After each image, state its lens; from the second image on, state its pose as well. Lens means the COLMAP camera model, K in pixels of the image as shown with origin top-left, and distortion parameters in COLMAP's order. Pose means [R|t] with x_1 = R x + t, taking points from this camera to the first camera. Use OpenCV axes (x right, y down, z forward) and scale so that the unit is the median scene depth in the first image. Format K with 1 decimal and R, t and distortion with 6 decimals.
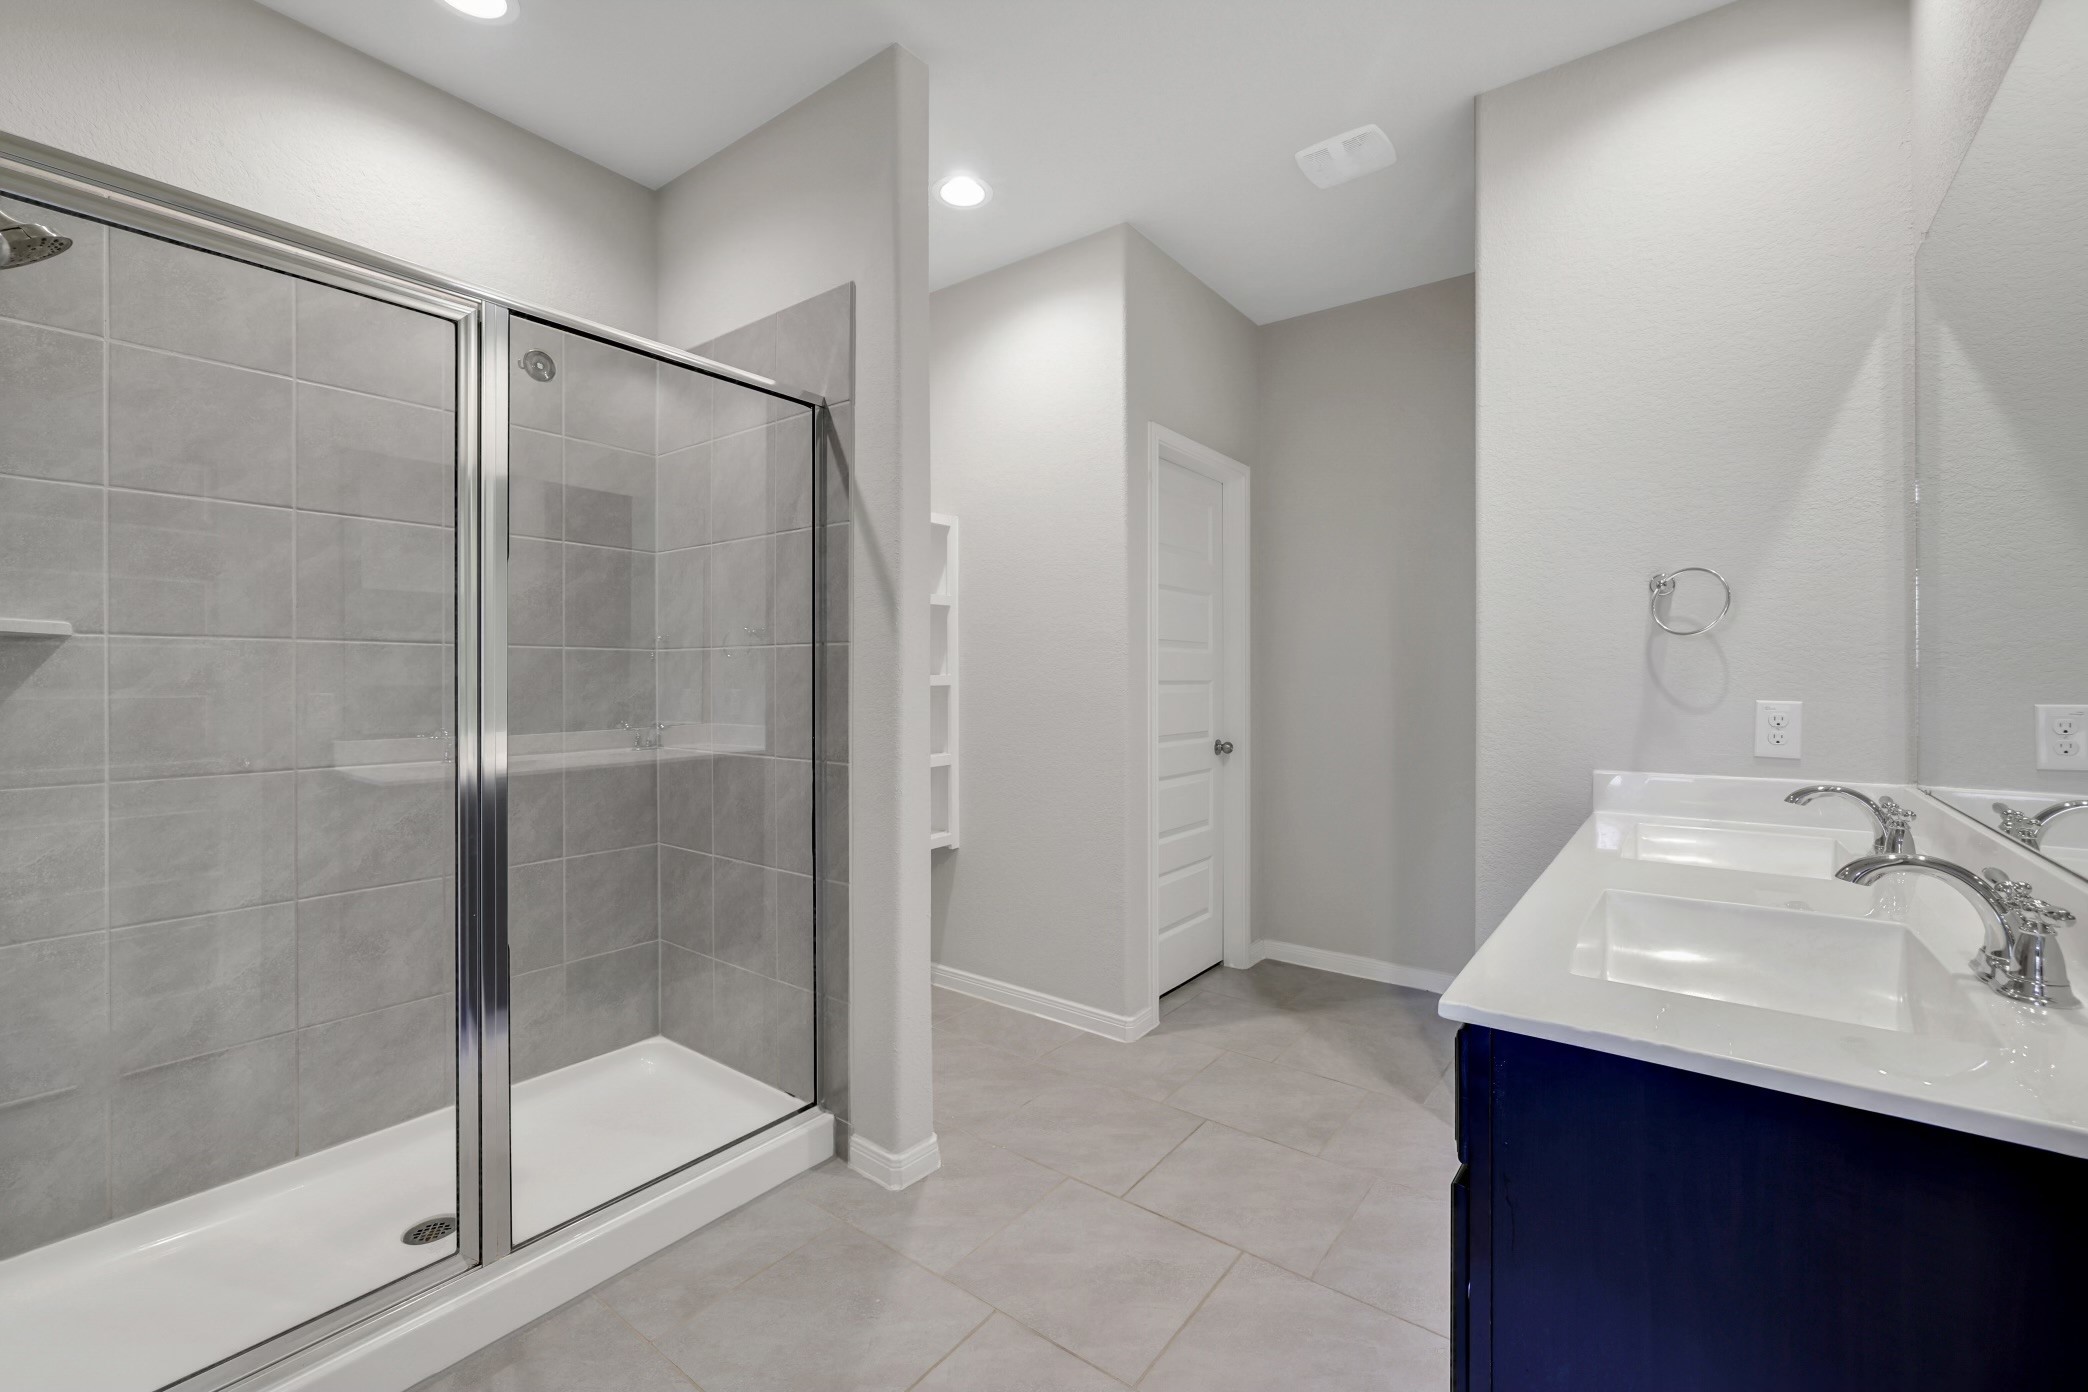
lens RADIAL K [[897.1, 0, 1043.3], [0, 897.1, 686.1], [0, 0, 1]] dist [0.014176, 0.000343]
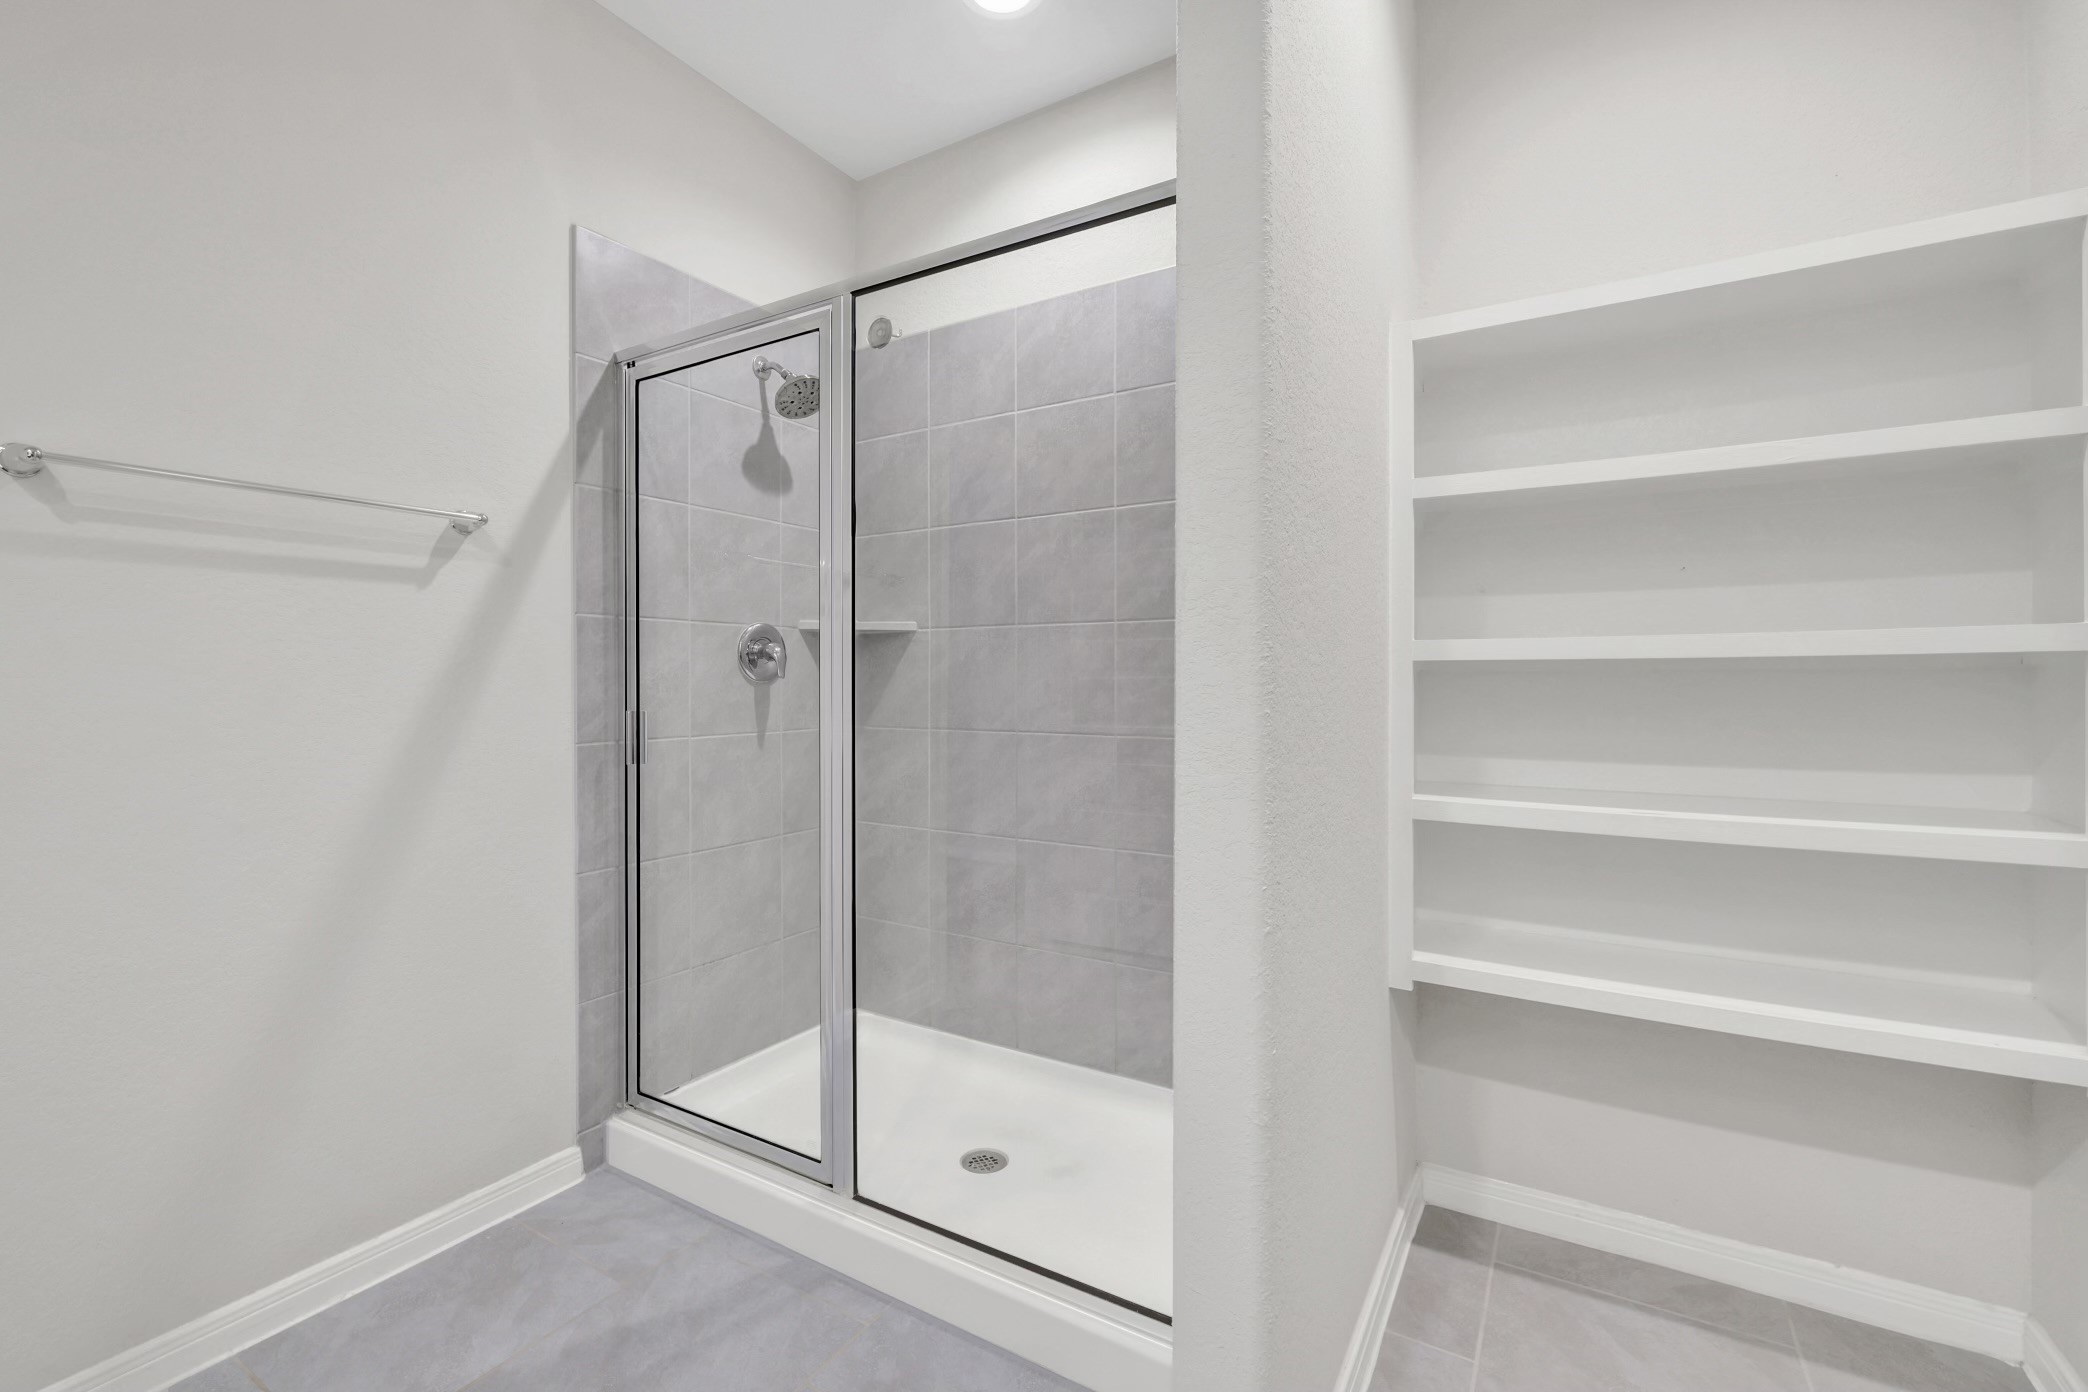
lens RADIAL K [[897.1, 0, 1043.2], [0, 897.1, 686.0], [0, 0, 1]] dist [0.014176, 0.000343]
pose [[0.093325, 0.002466, -0.995633, 0.431811], [-0.009702, 0.999952, 0.001567, 0.031887], [0.995588, 0.009513, 0.093344, 1.043424]]
